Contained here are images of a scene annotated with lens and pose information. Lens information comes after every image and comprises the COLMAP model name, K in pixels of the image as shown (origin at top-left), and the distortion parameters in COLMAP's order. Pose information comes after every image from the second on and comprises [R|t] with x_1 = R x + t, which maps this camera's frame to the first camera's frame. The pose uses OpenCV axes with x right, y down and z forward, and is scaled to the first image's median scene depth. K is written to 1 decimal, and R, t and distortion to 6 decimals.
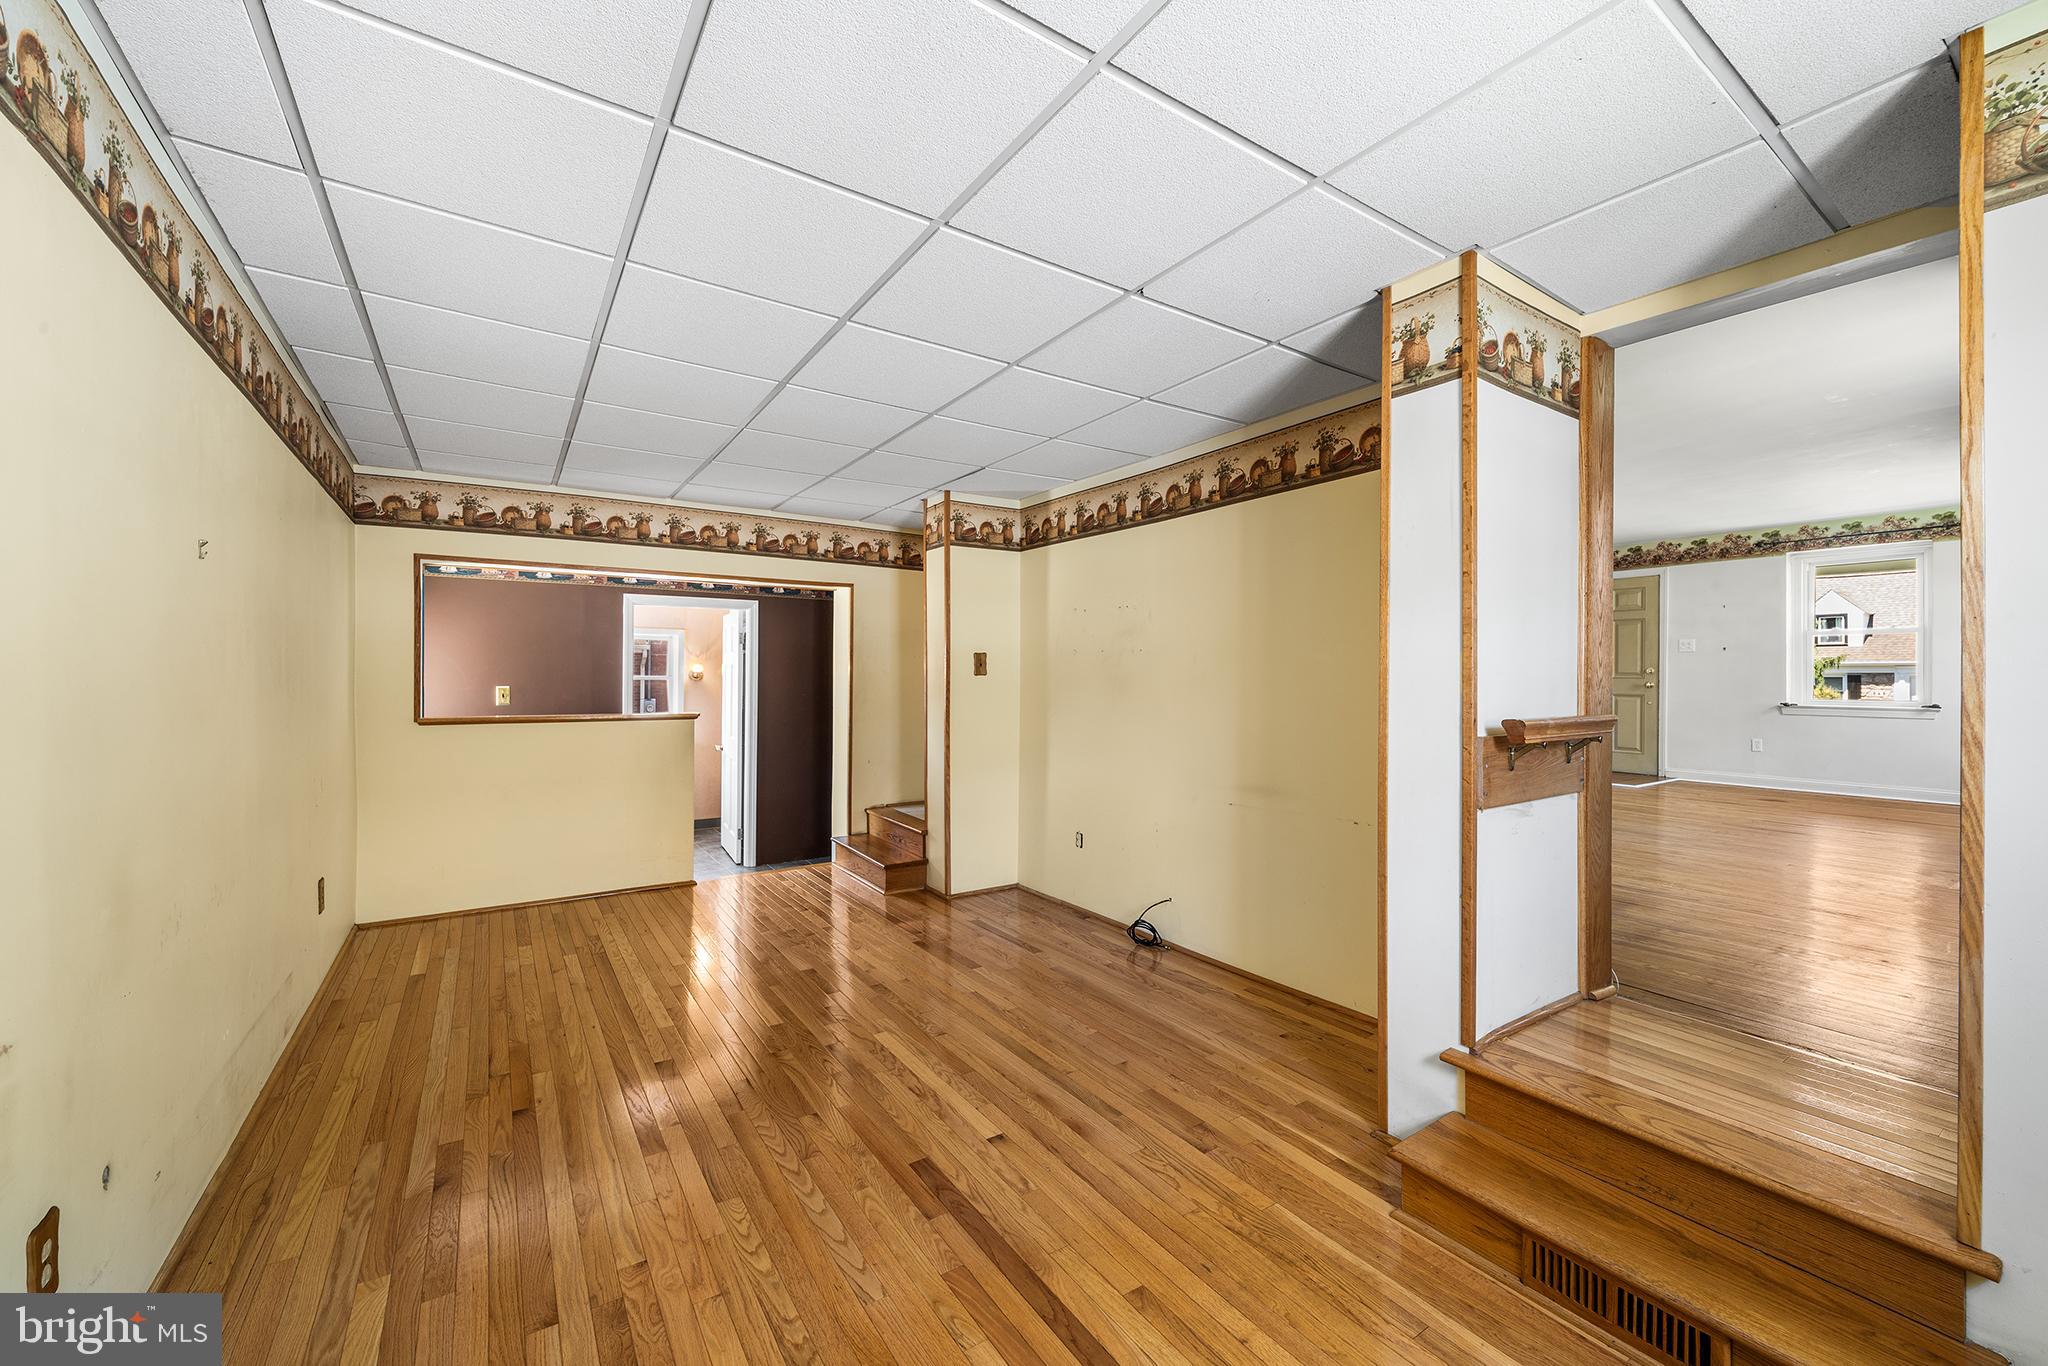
lens RADIAL K [[810.9, 0, 1025.2], [0, 810.9, 683.7], [0, 0, 1]] dist [-0.002103, -0.000558]
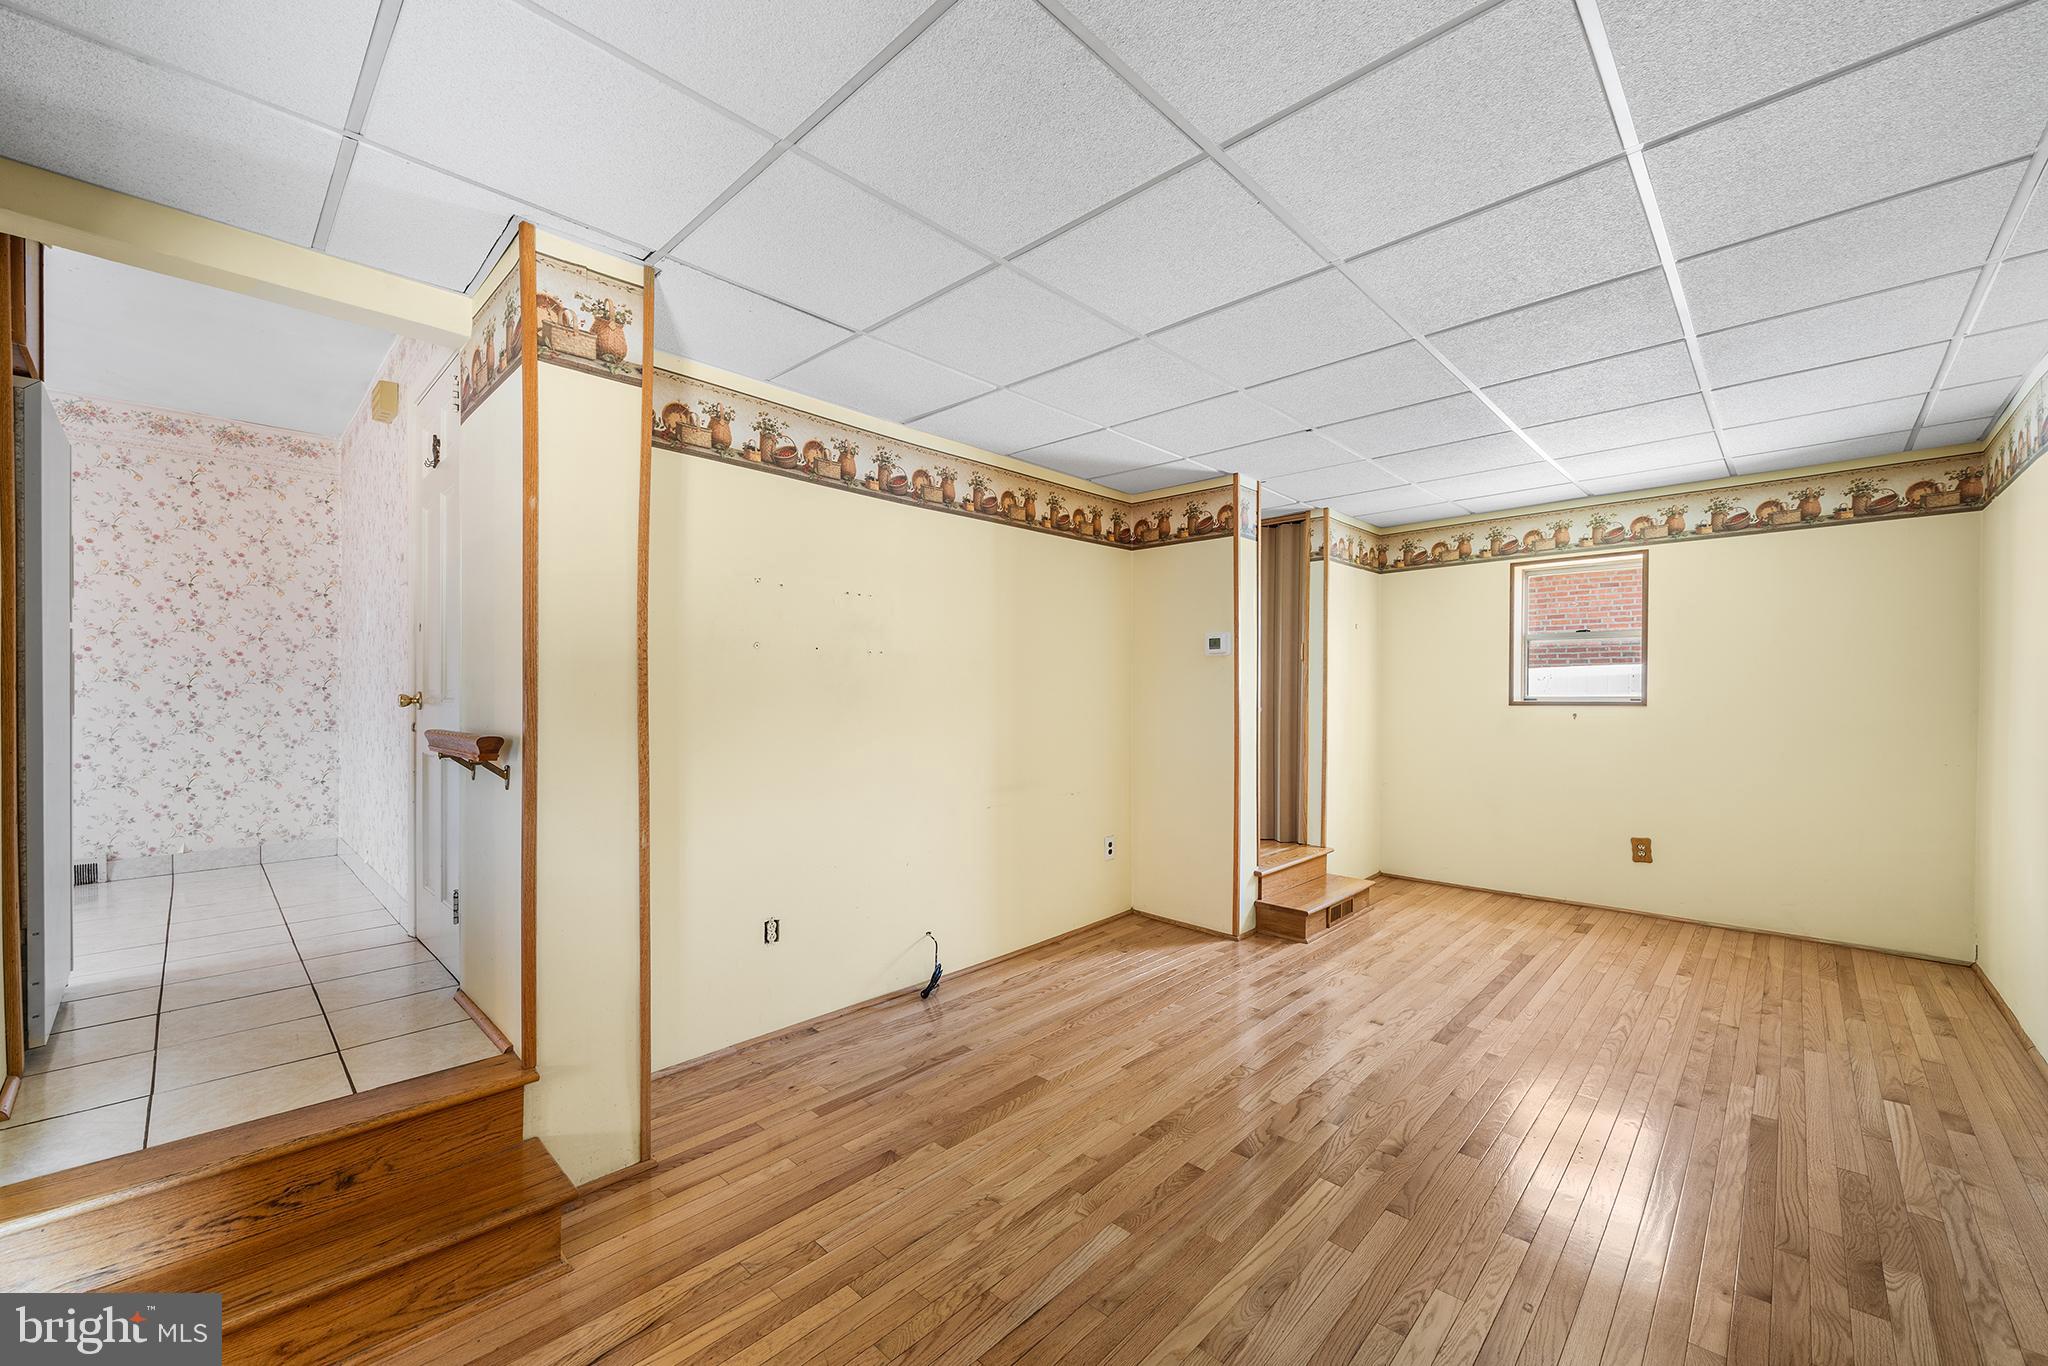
lens RADIAL K [[810.9, 0, 1030.5], [0, 810.9, 696.4], [0, 0, 1]] dist [-0.002103, -0.000558]
pose [[-0.225969, -0.013566, 0.974040, -0.804680], [-0.002021, 0.999907, 0.013457, -0.009544], [-0.974132, 0.001072, -0.225975, 1.221727]]
